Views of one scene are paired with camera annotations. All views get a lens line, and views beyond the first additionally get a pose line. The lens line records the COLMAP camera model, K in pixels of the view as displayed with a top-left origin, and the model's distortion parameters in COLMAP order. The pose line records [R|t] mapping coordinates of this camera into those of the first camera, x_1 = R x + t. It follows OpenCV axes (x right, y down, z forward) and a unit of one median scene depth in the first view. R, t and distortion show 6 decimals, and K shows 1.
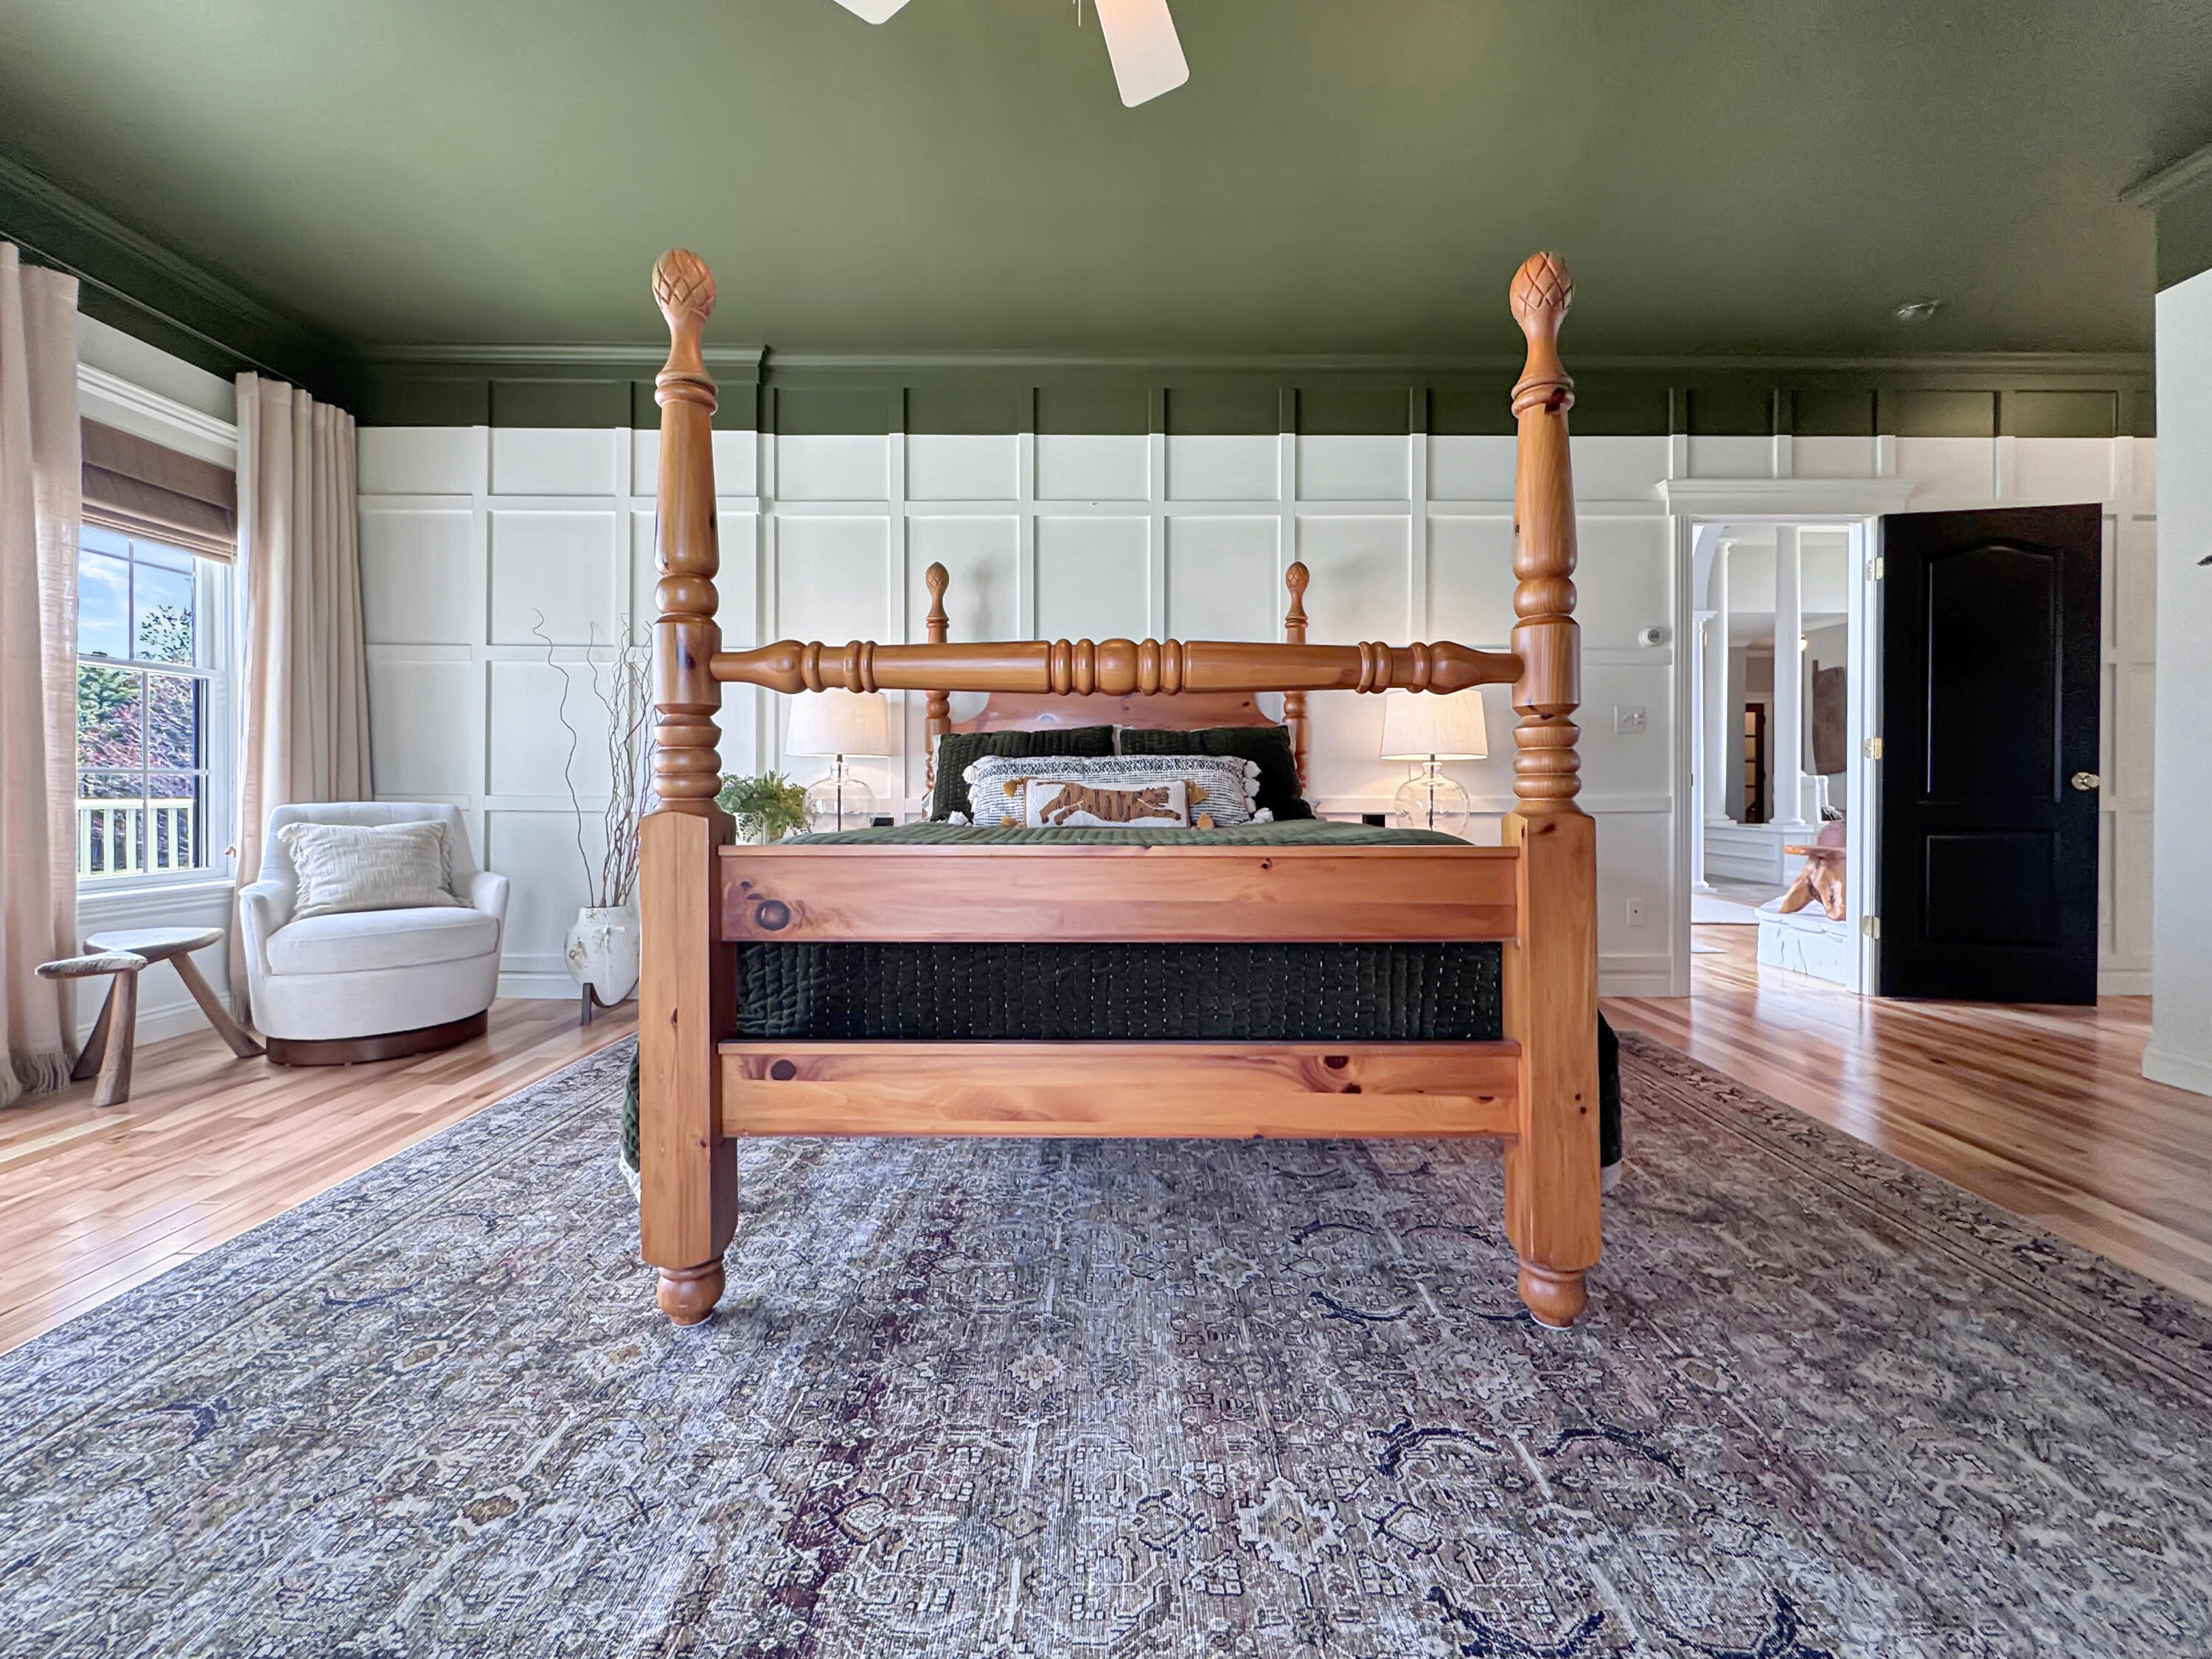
lens RADIAL K [[879.7, 0, 1079.6], [0, 879.7, 795.1], [0, 0, 1]] dist [-0.001298, -0.000717]
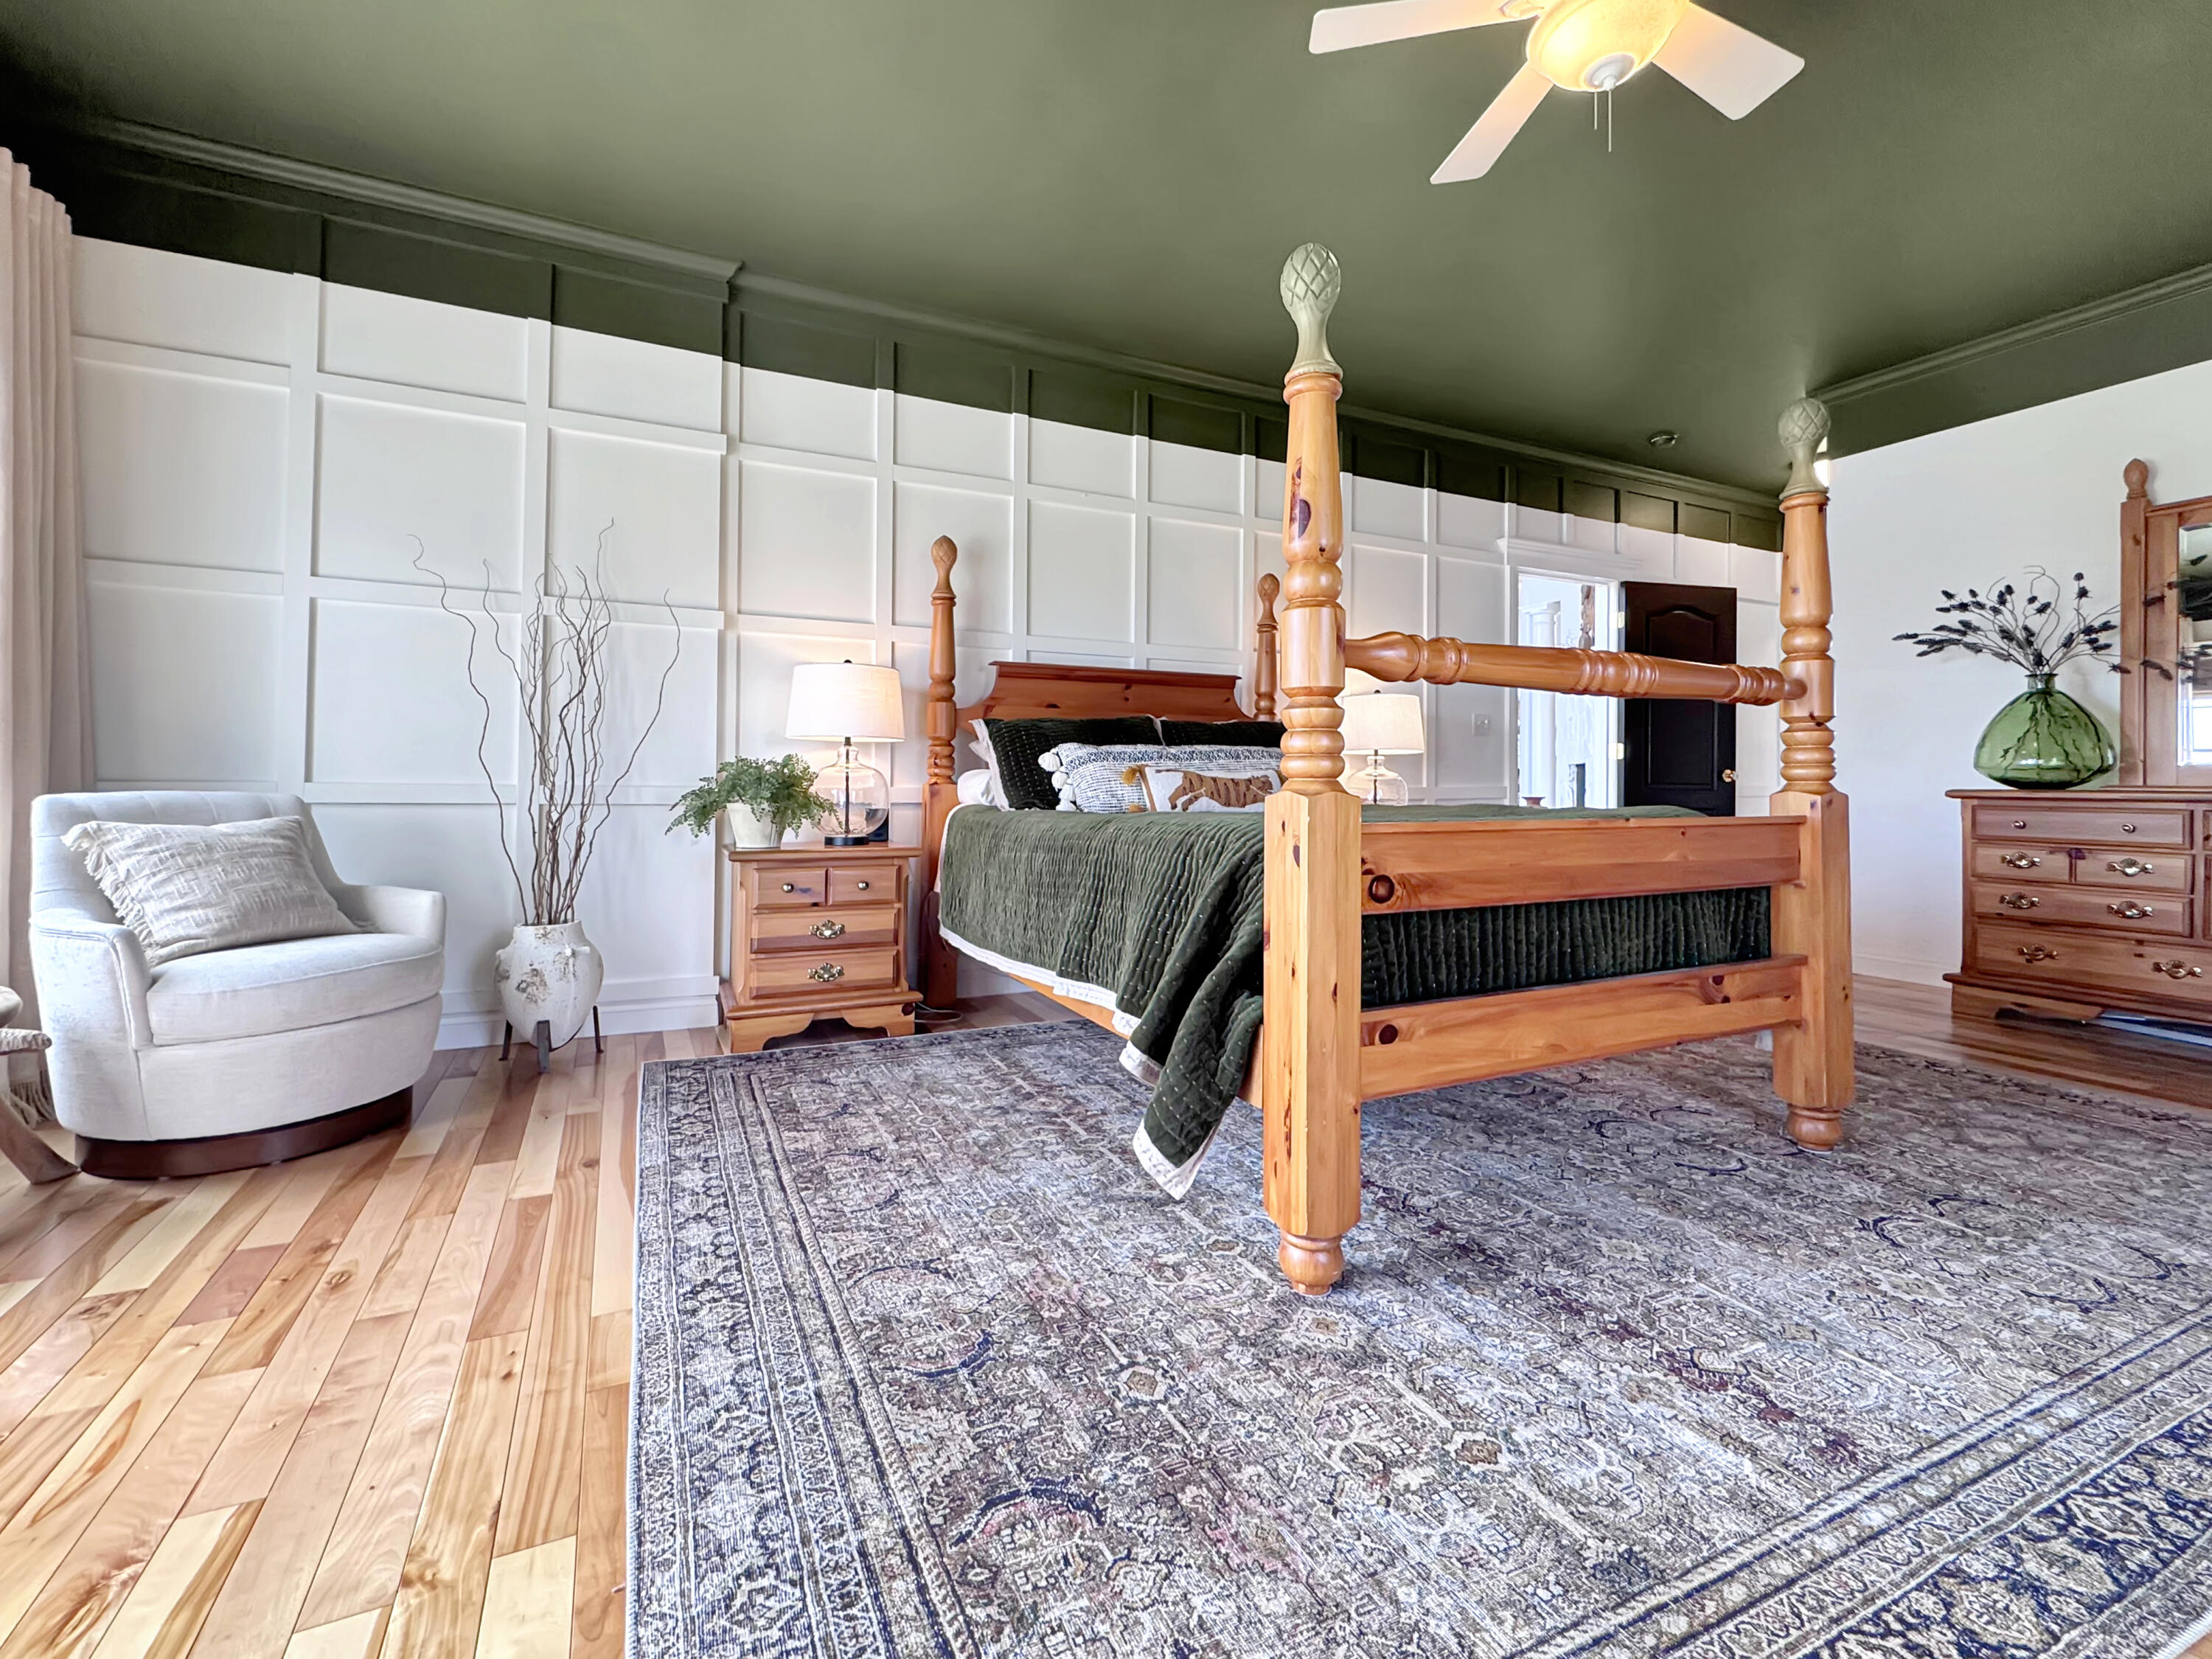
lens RADIAL K [[918.9, 0, 1054.6], [0, 918.9, 782.7], [0, 0, 1]] dist [-0.002392, -0.000040]
pose [[0.910724, 0.002930, 0.413005, -0.894079], [0.000178, 0.999972, -0.007486, 0.012597], [-0.413015, 0.006891, 0.910698, 0.115883]]
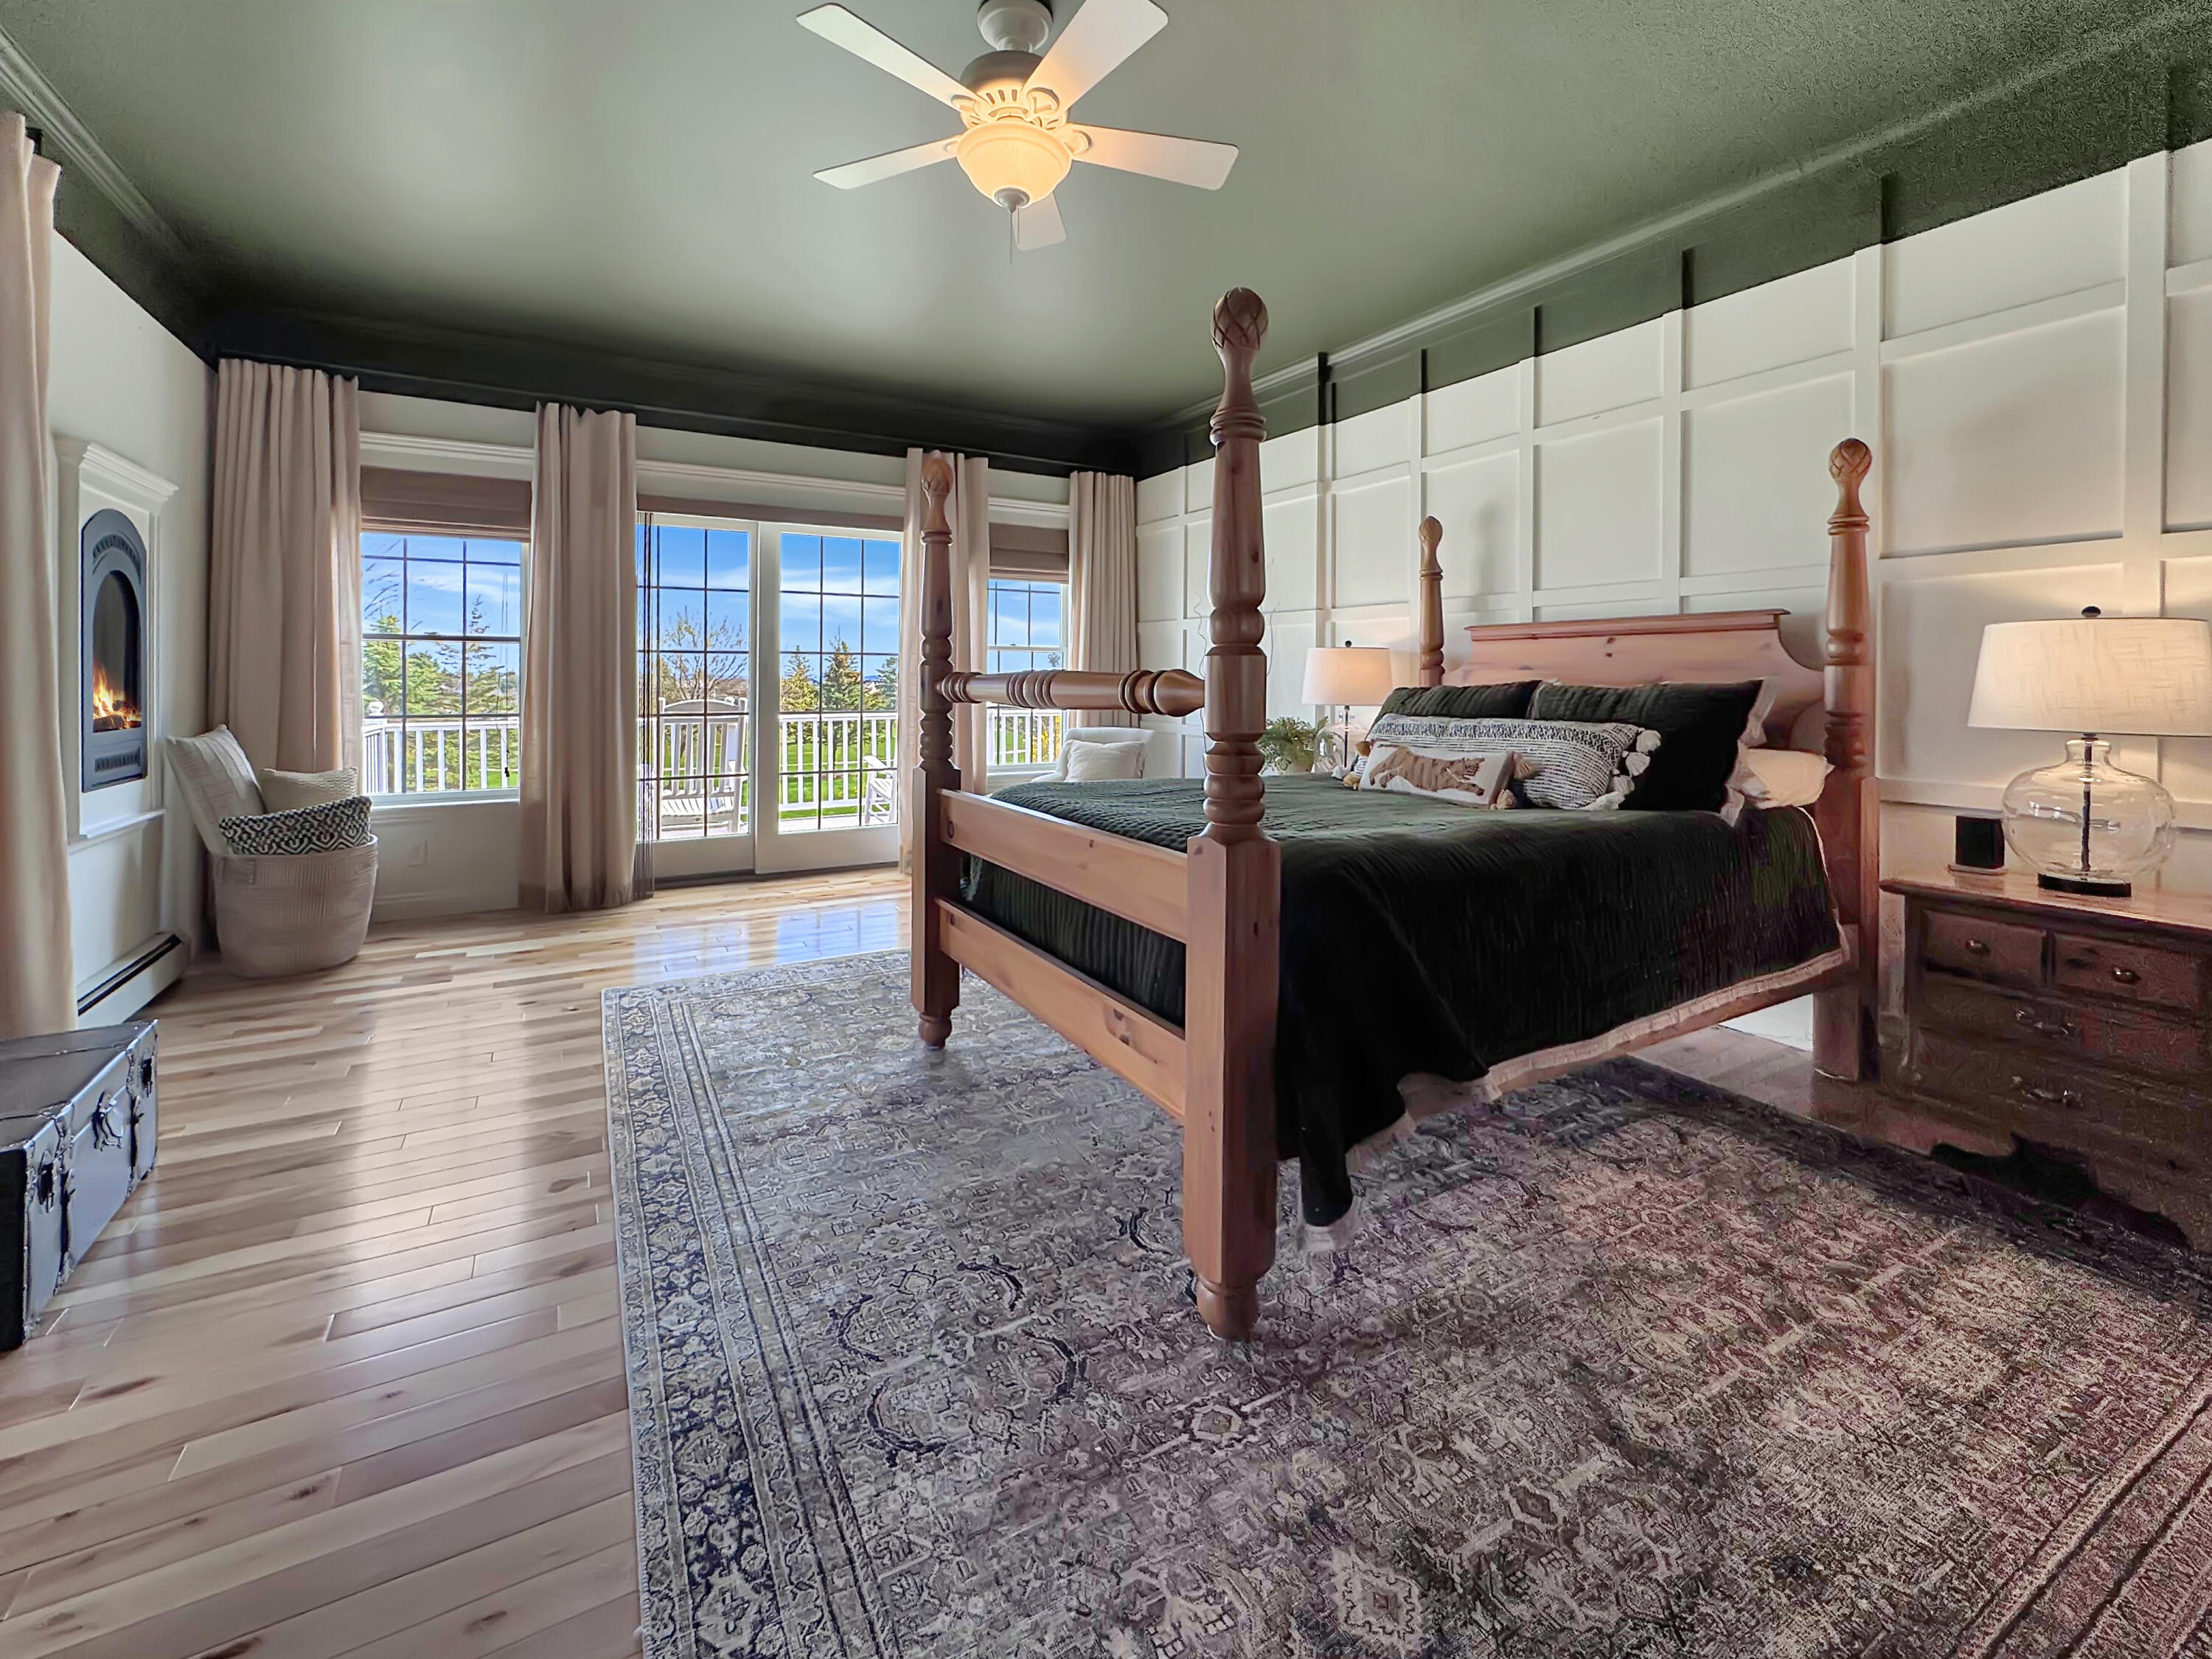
lens RADIAL K [[888.7, 0, 1096.0], [0, 888.7, 686.6], [0, 0, 1]] dist [-0.002980, -0.000217]
pose [[0.530135, 0.006768, -0.847886, 1.001658], [-0.013405, 0.999910, -0.000401, -0.117239], [0.847808, 0.011579, 0.530178, 0.230731]]
